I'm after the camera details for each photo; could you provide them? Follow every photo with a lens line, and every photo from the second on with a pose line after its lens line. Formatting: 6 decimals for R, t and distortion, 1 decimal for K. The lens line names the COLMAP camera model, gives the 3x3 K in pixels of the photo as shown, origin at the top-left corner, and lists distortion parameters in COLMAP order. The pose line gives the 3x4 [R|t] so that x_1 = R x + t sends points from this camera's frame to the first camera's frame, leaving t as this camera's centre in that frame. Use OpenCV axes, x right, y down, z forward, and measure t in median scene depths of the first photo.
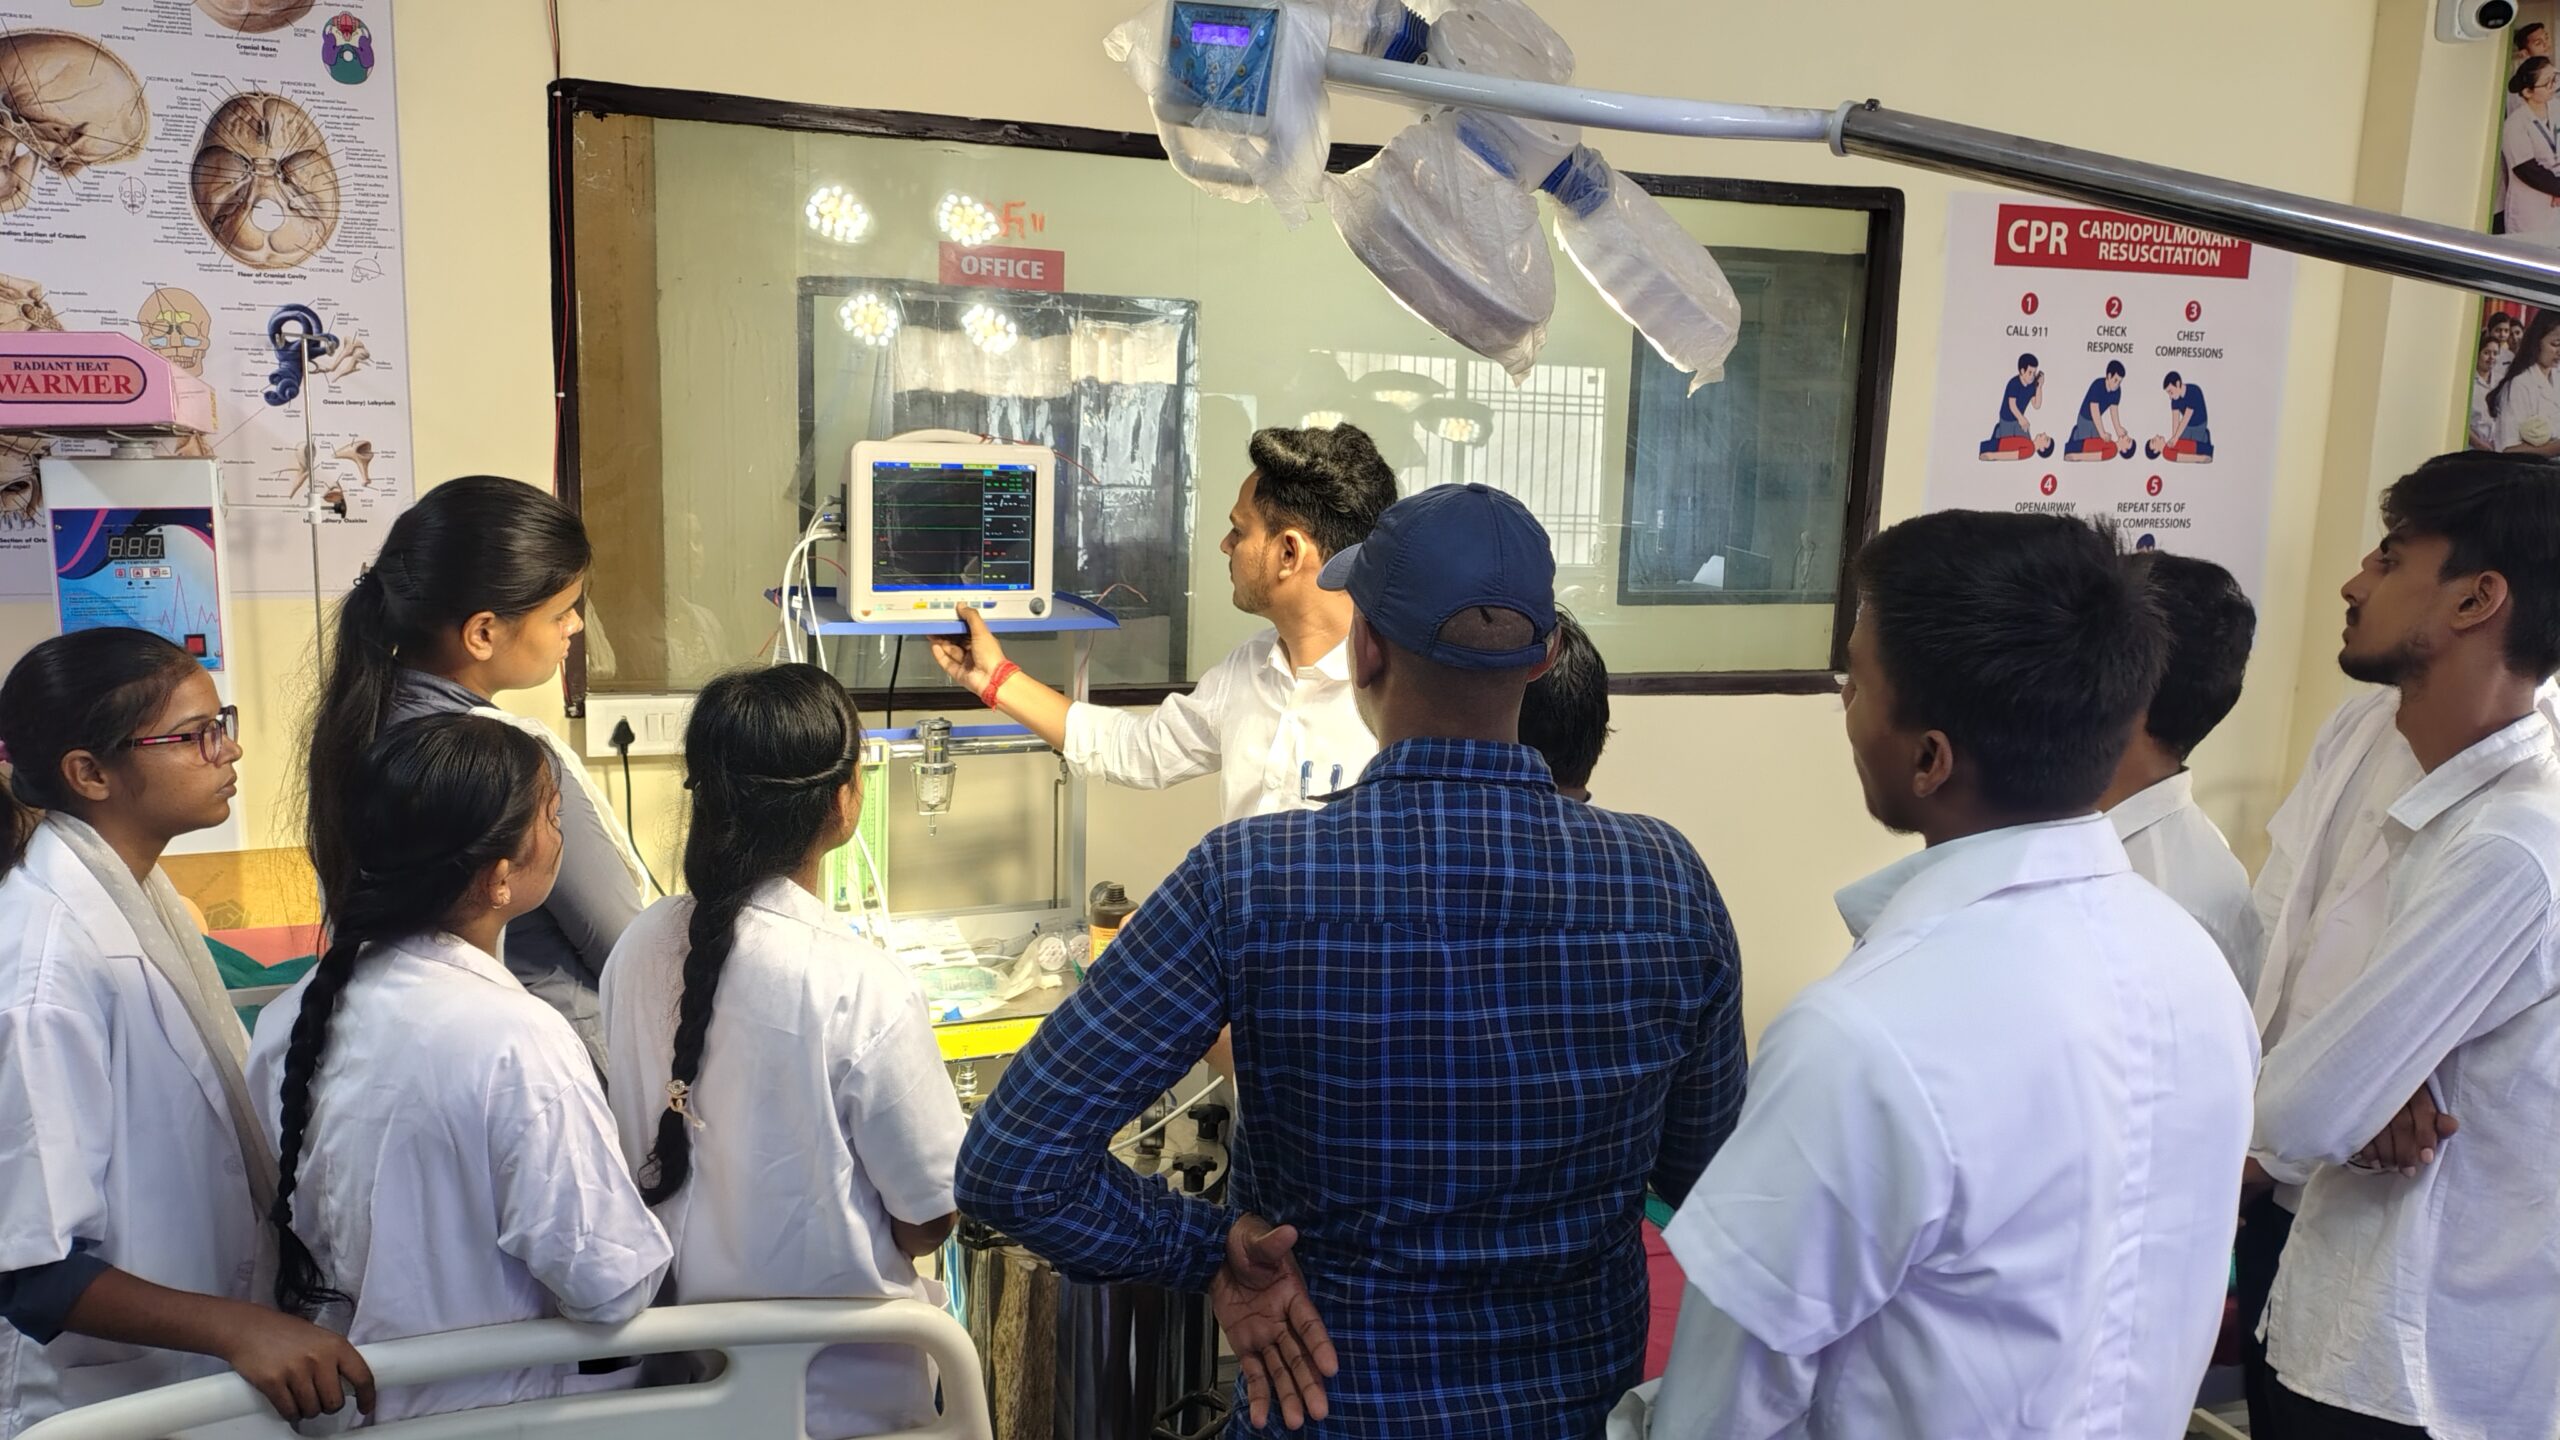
lens RADIAL K [[1967.2, 0, 1272.2], [0, 1967.2, 719.3], [0, 0, 1]] dist [0.067140, -0.066333]
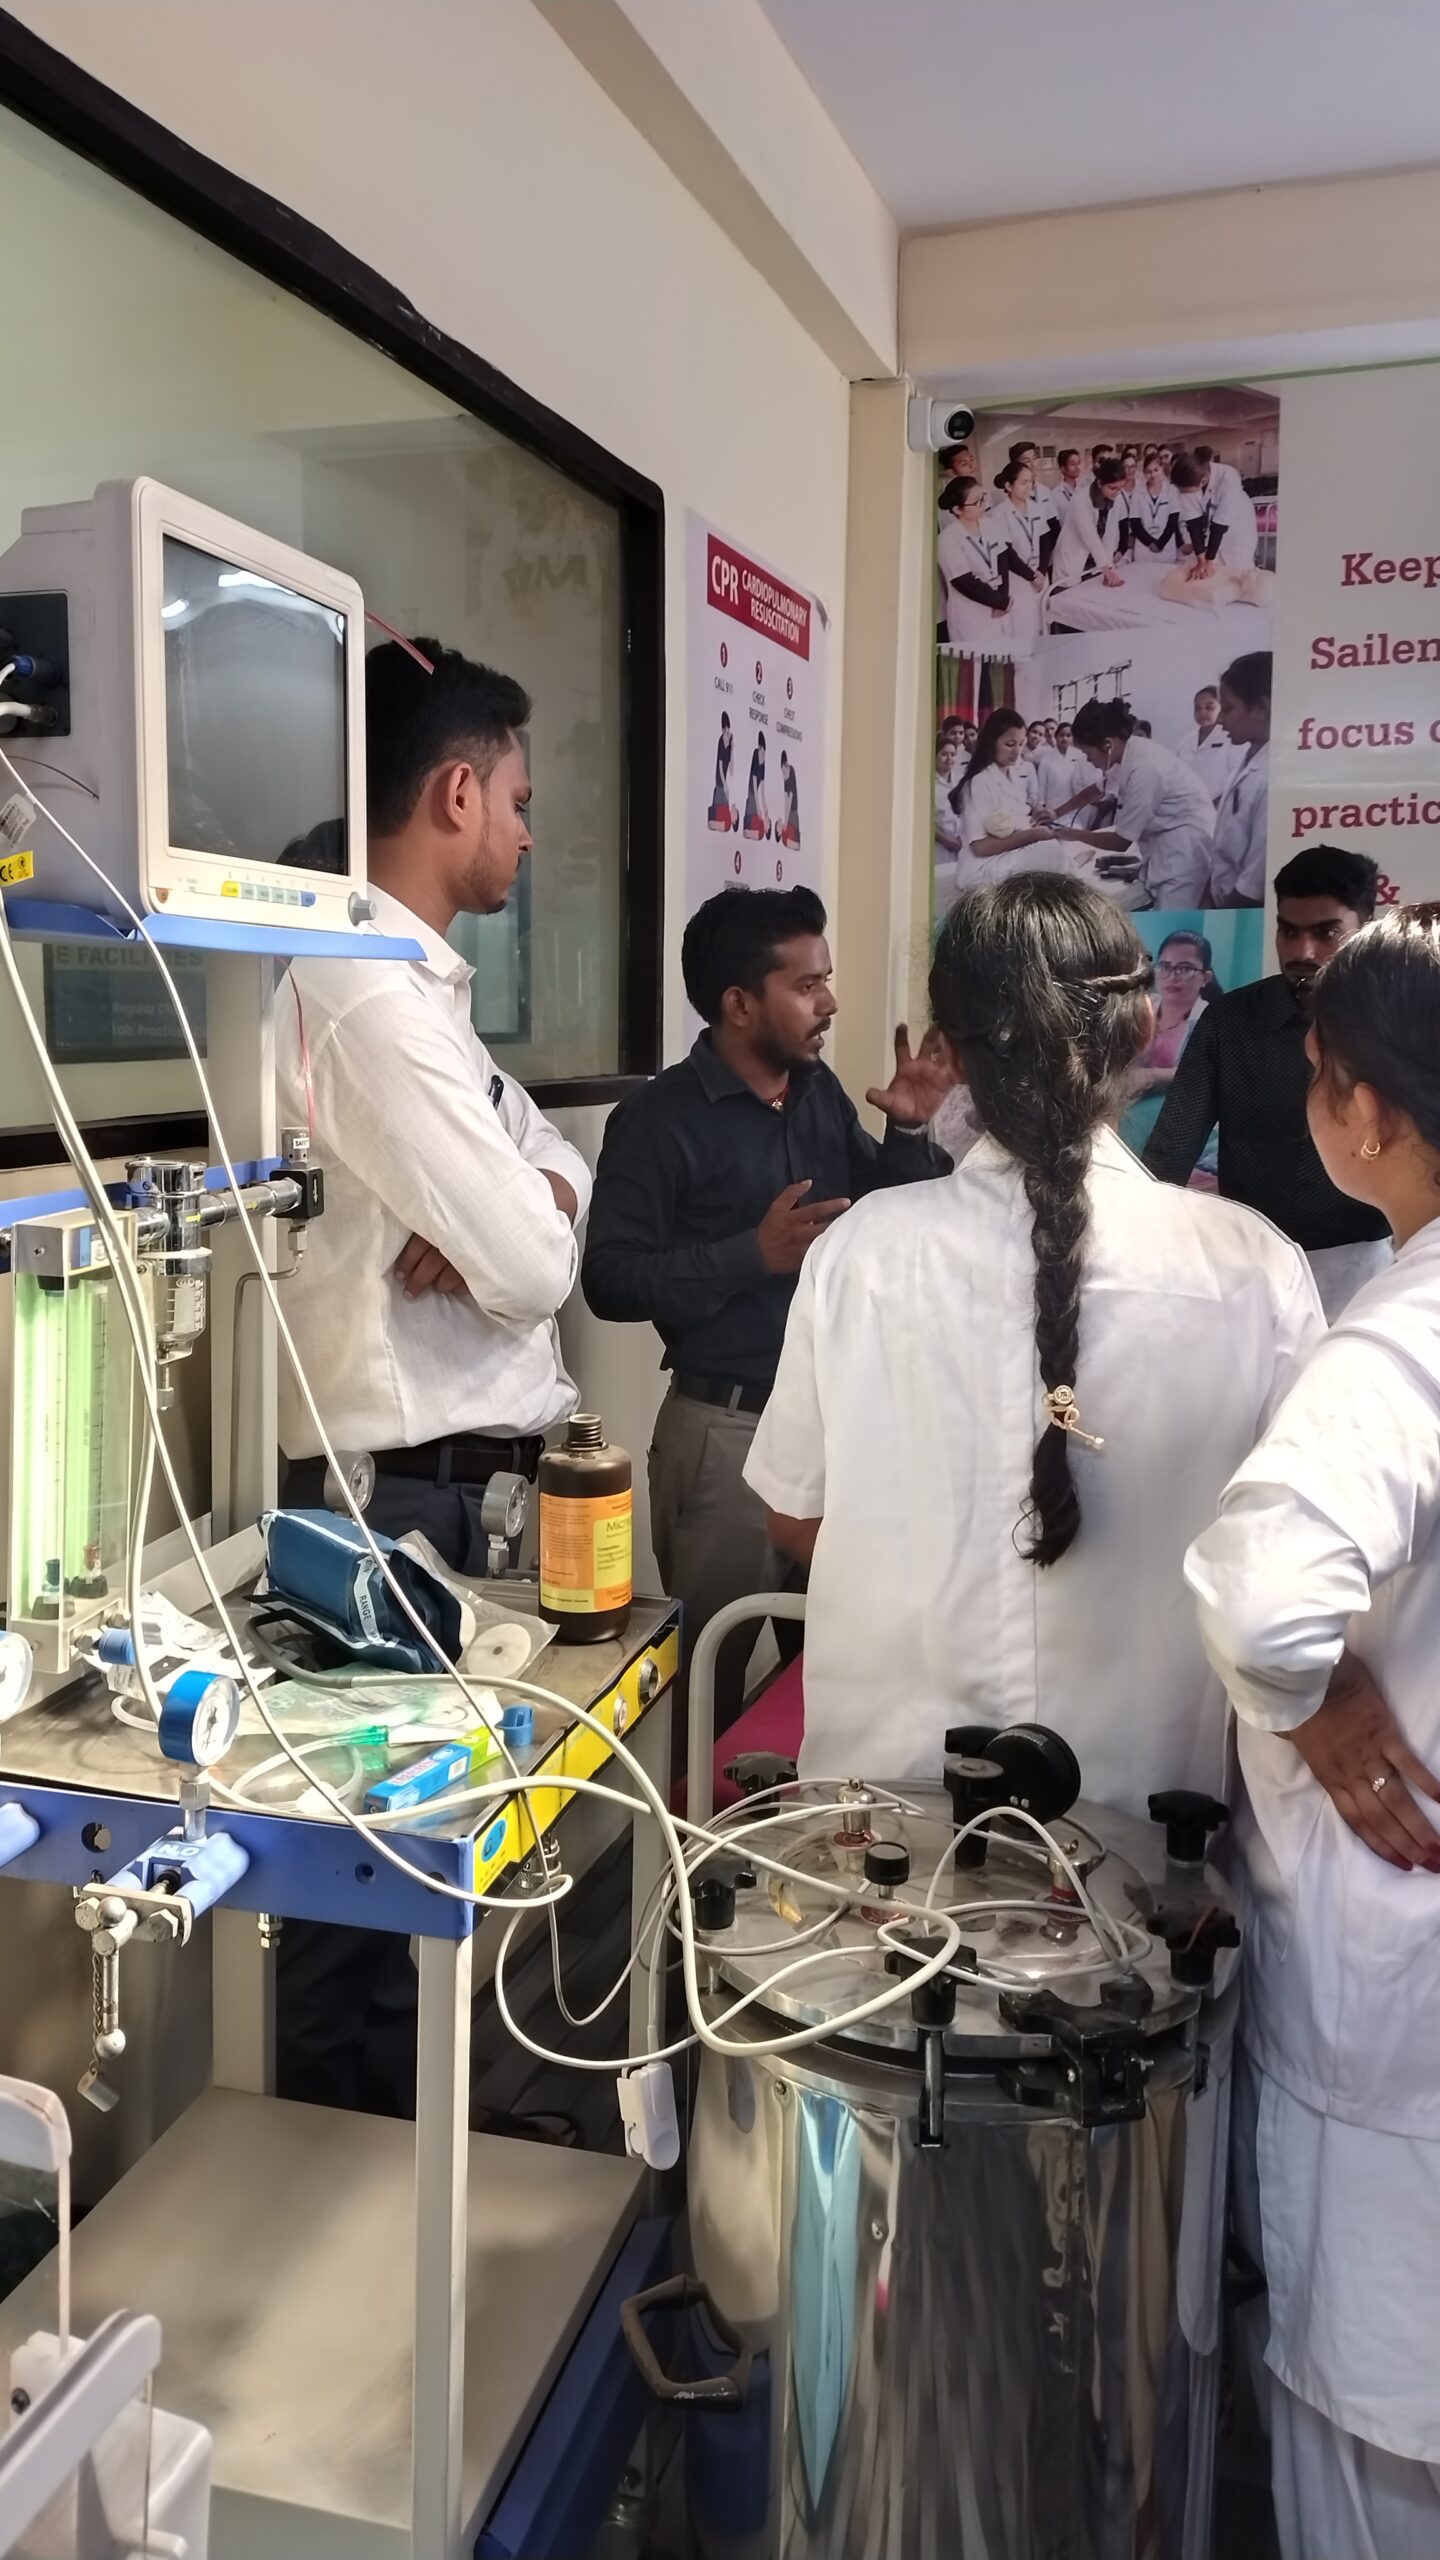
lens RADIAL K [[1967.2, 0, 654.6], [0, 1967.2, 1264.3], [0, 0, 1]] dist [0.067140, -0.066333]
pose [[0.650034, -0.127879, 0.749068, -0.465657], [0.136362, 0.989368, 0.050569, 0.019926], [-0.747570, 0.069273, 0.660561, 0.602123]]
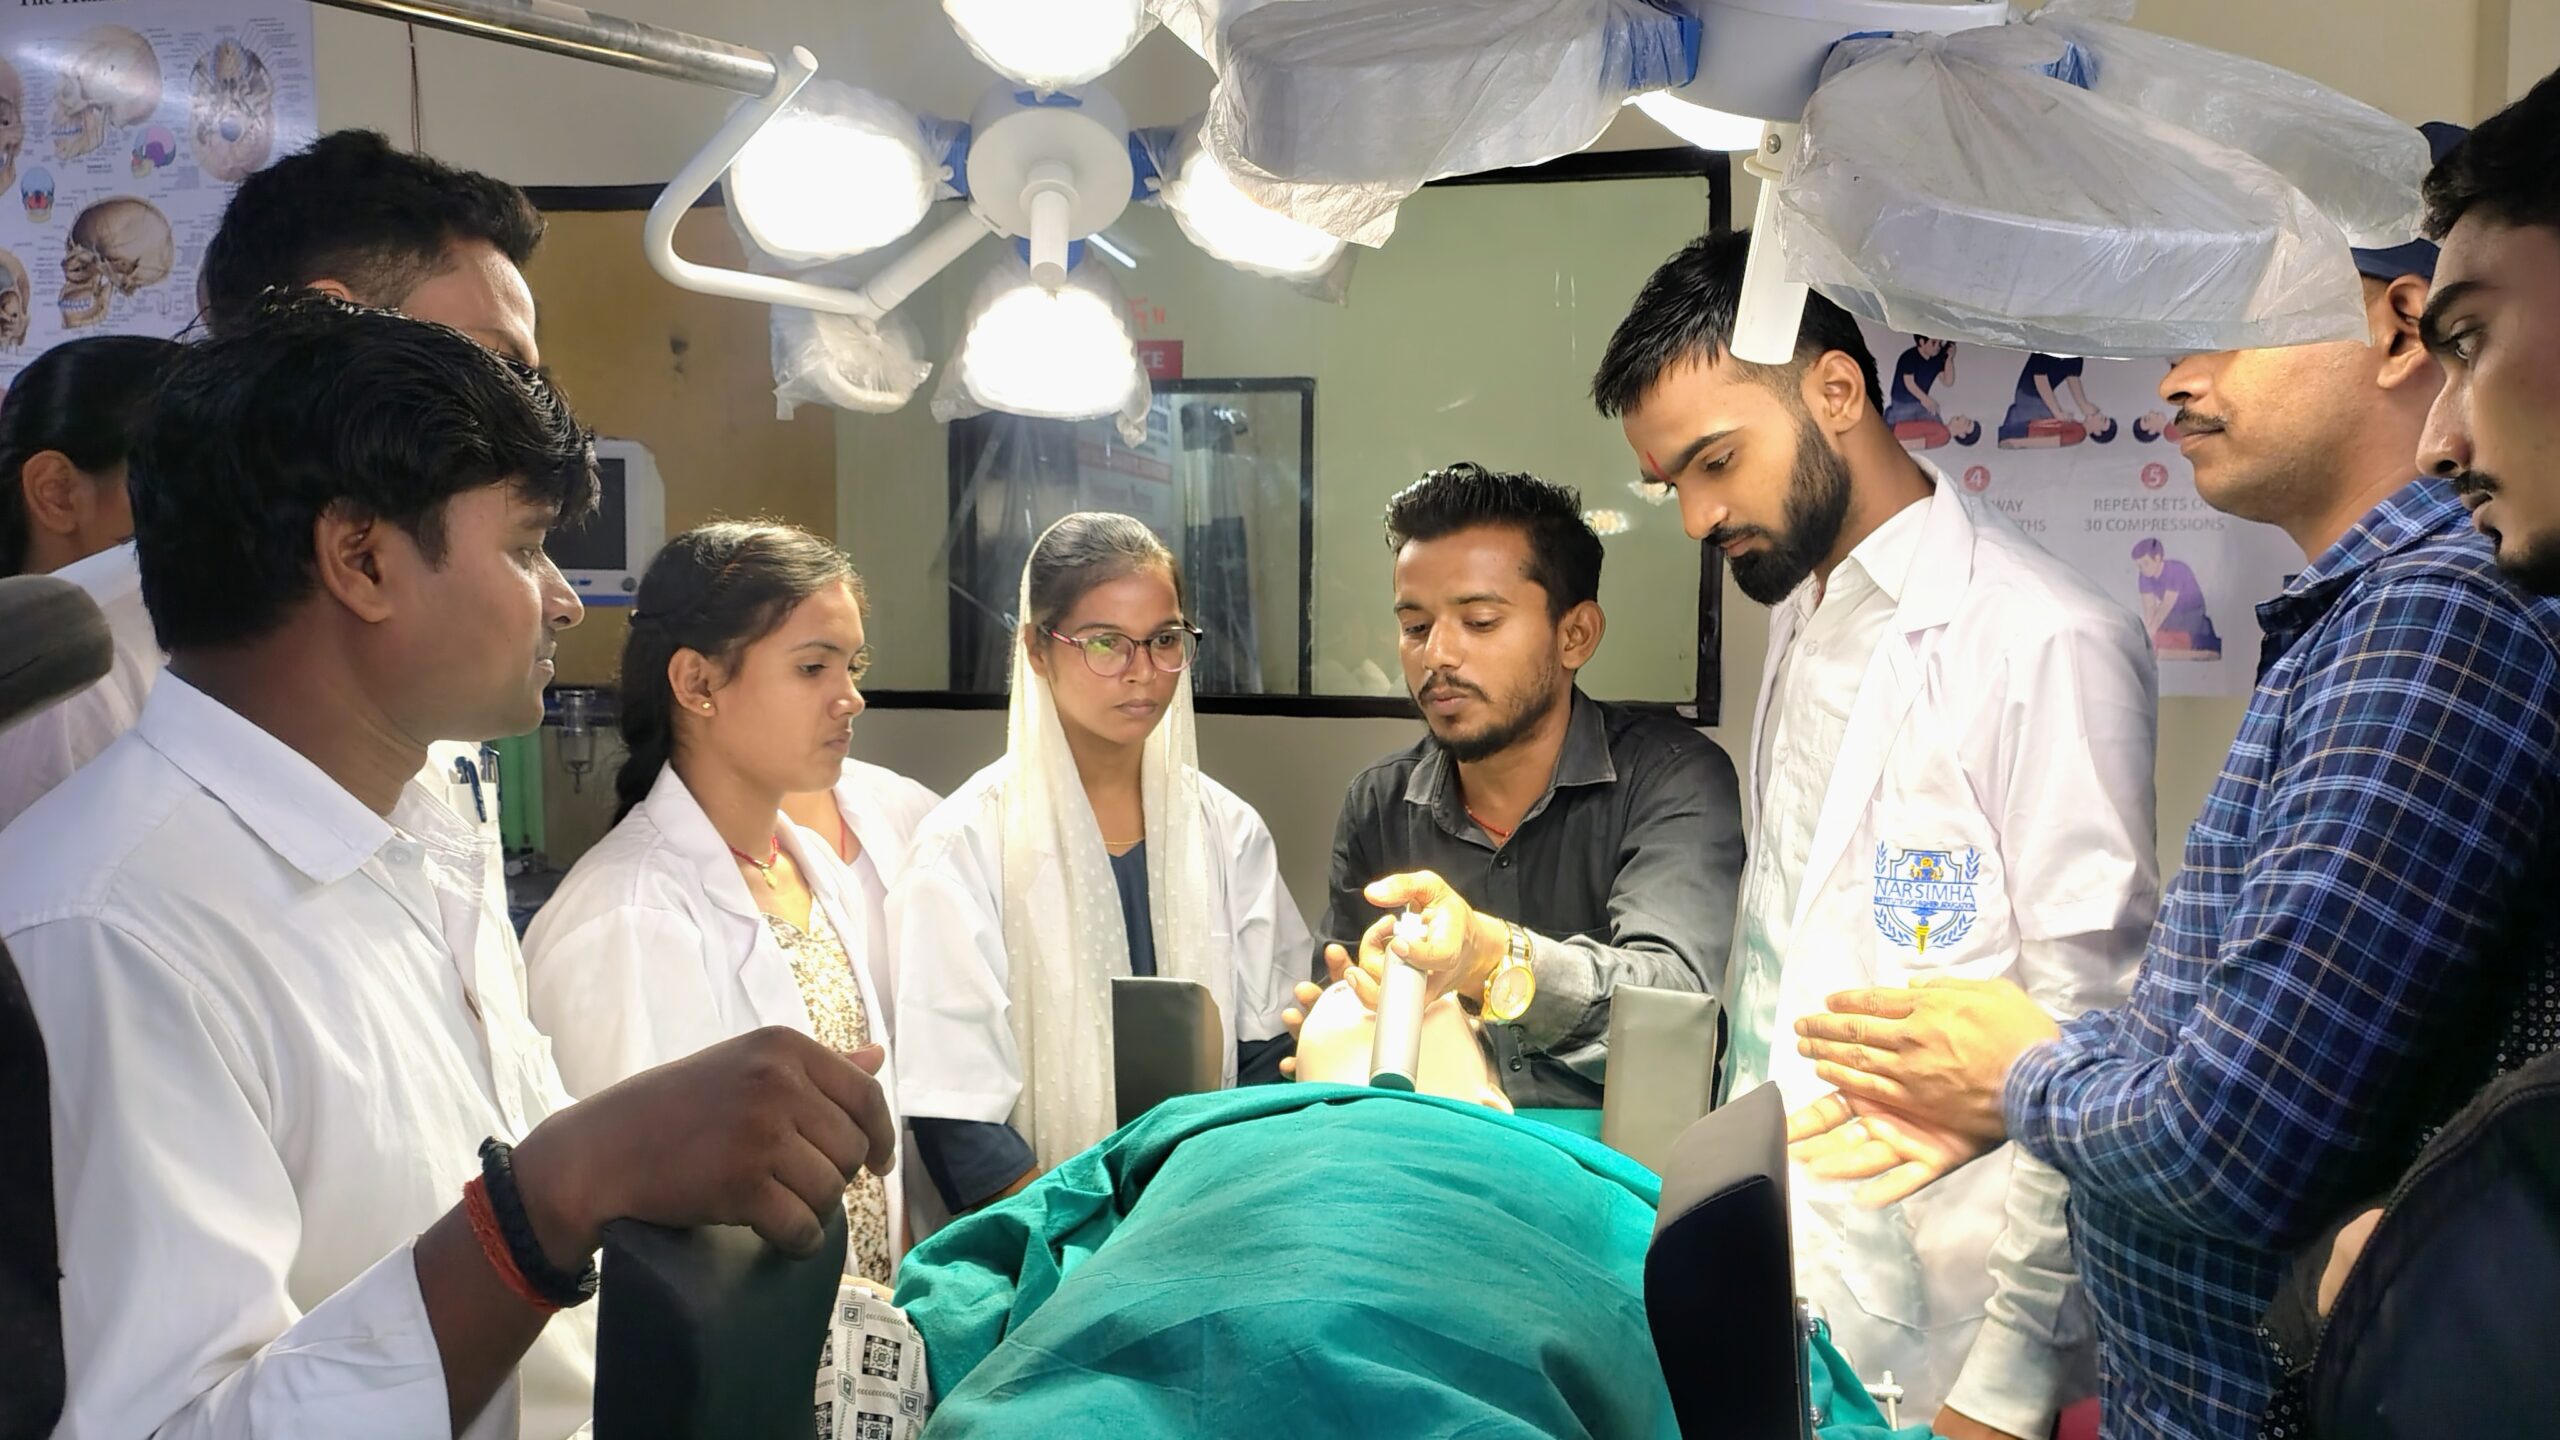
lens RADIAL K [[1967.2, 0, 1264.6], [0, 1967.2, 714.1], [0, 0, 1]] dist [0.067140, -0.066333]
pose [[0.854267, 0.001553, -0.519831, 0.772204], [-0.063332, 0.992857, -0.101112, 0.106929], [0.515961, 0.119299, 0.848264, 0.238848]]
